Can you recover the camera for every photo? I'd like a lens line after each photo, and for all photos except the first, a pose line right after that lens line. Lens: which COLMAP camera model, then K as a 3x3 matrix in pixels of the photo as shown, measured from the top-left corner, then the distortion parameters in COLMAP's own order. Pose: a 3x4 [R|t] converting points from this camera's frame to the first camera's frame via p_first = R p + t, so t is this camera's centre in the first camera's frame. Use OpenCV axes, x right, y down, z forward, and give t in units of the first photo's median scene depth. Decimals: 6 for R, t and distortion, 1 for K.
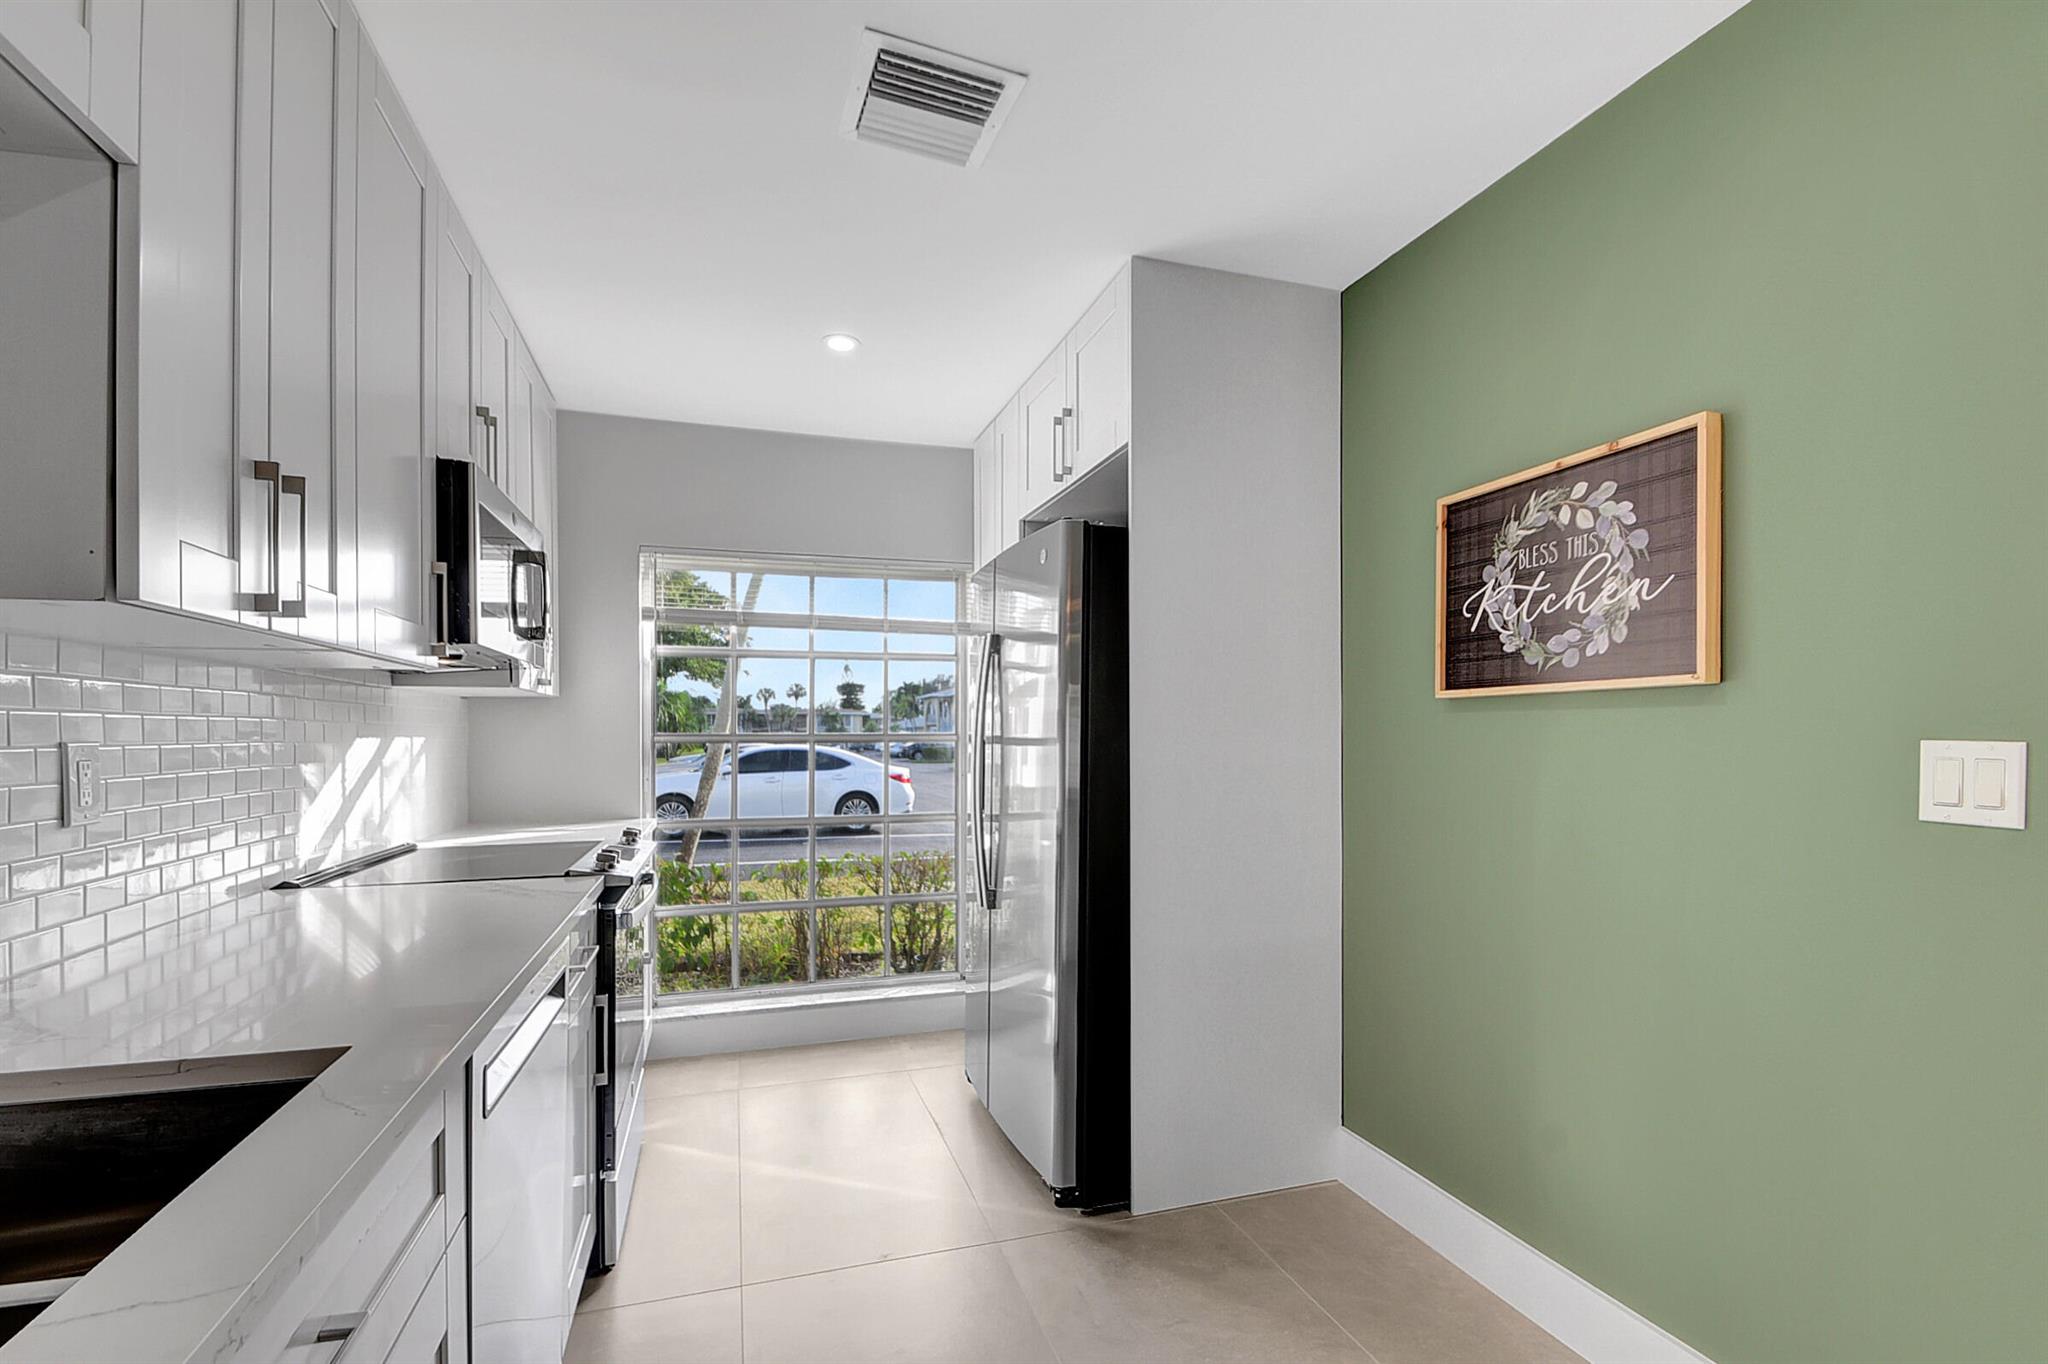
lens RADIAL K [[905.1, 0, 1018.7], [0, 905.1, 735.8], [0, 0, 1]] dist [-0.002193, -0.000643]
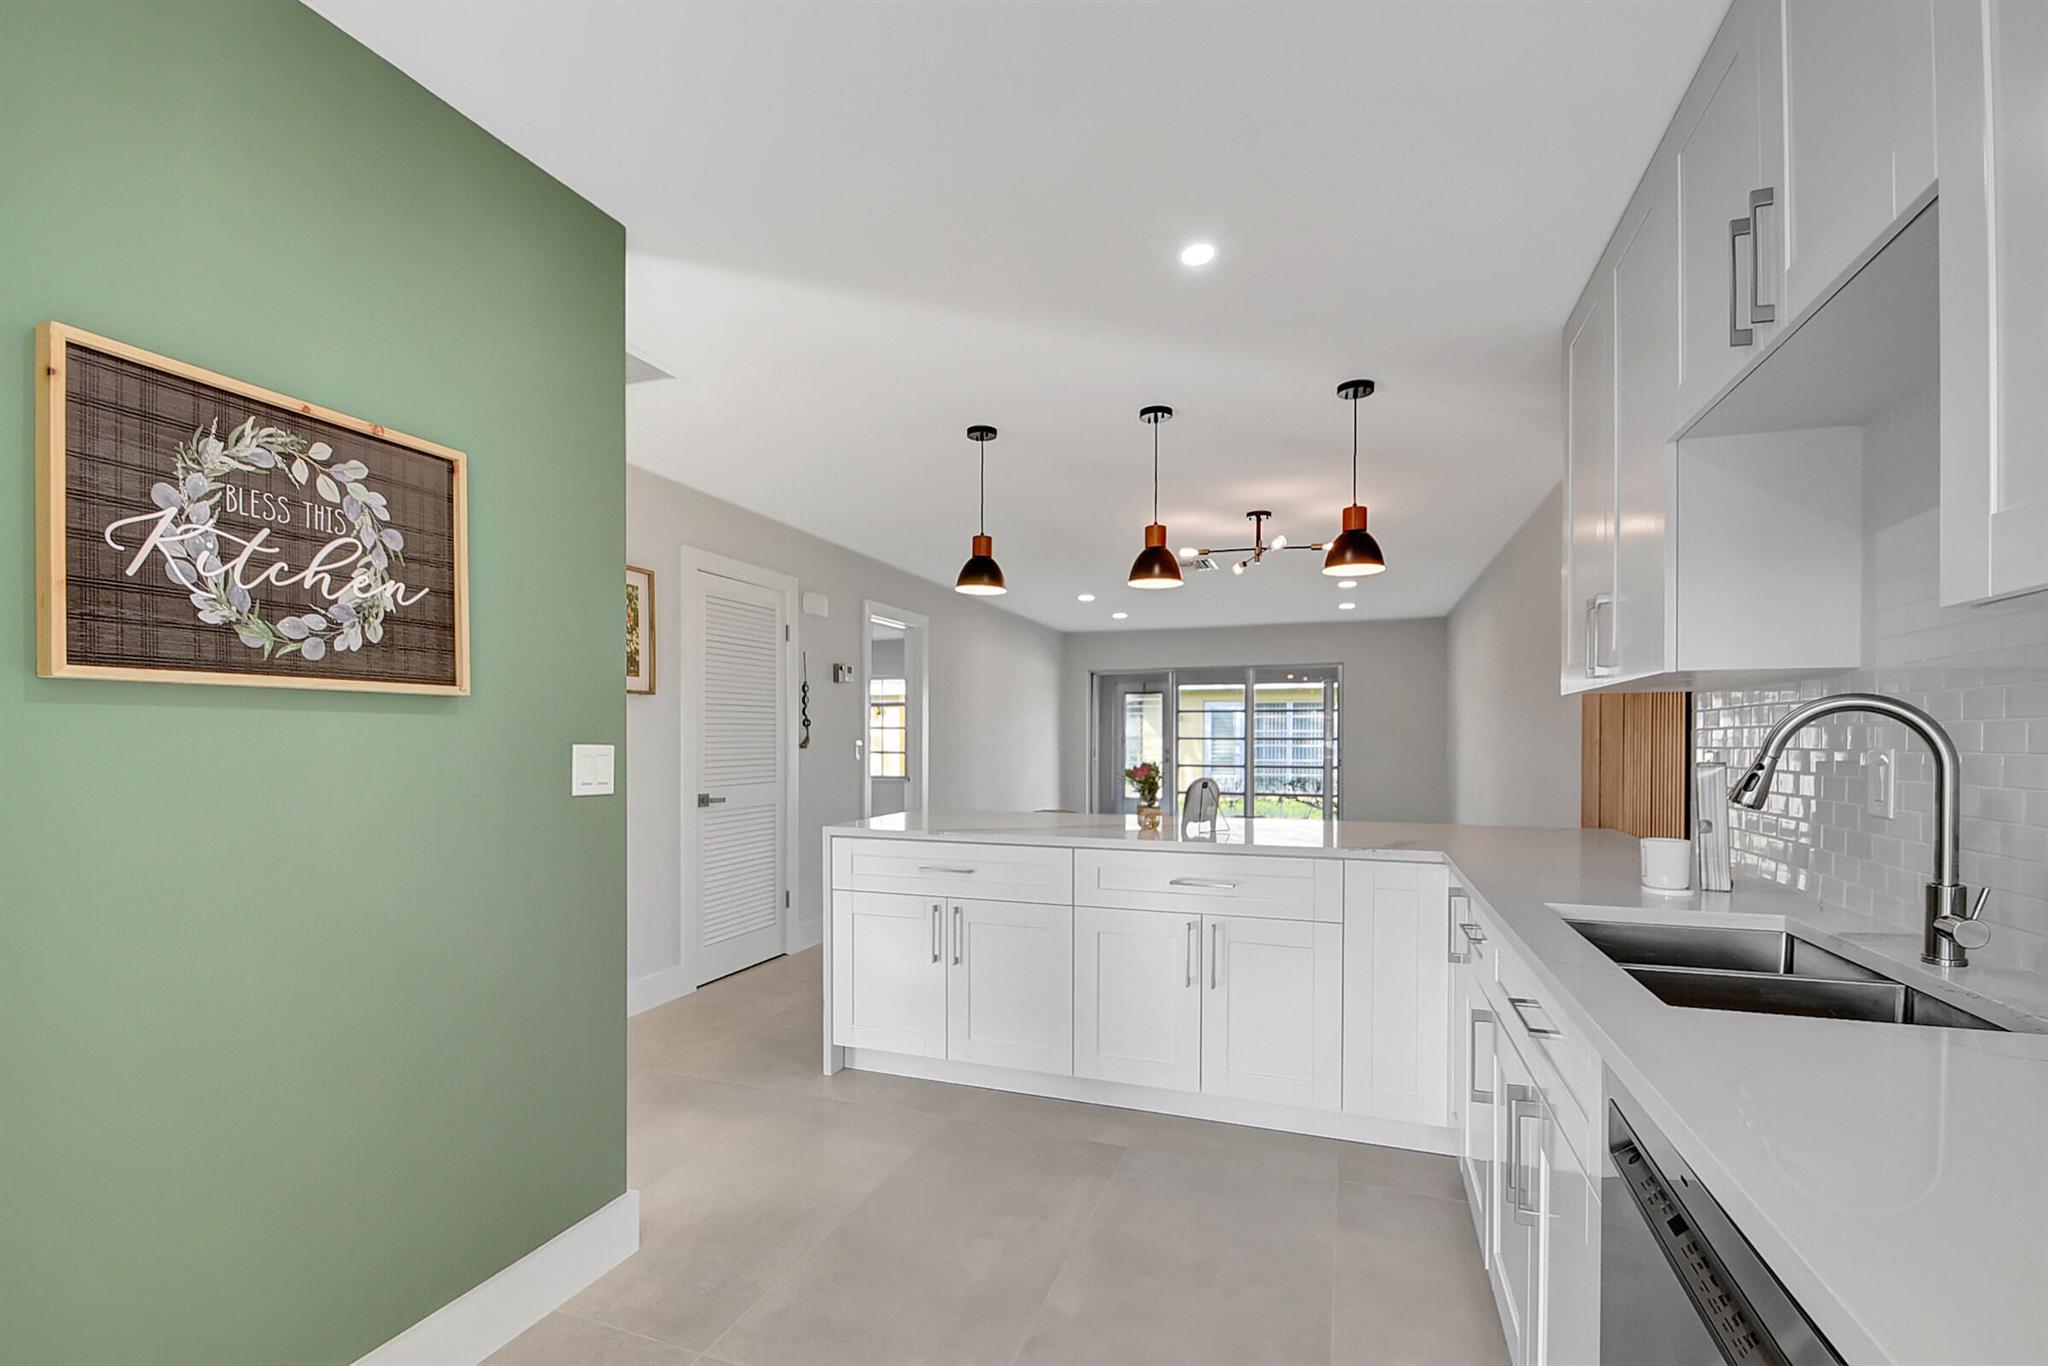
lens RADIAL K [[905.1, 0, 1018.7], [0, 905.1, 736.8], [0, 0, 1]] dist [-0.002193, -0.000643]
pose [[-0.789301, 0.004023, 0.613993, -0.404854], [0.002400, 0.999991, -0.003466, -0.001068], [-0.614001, -0.001262, -0.789304, 1.250111]]
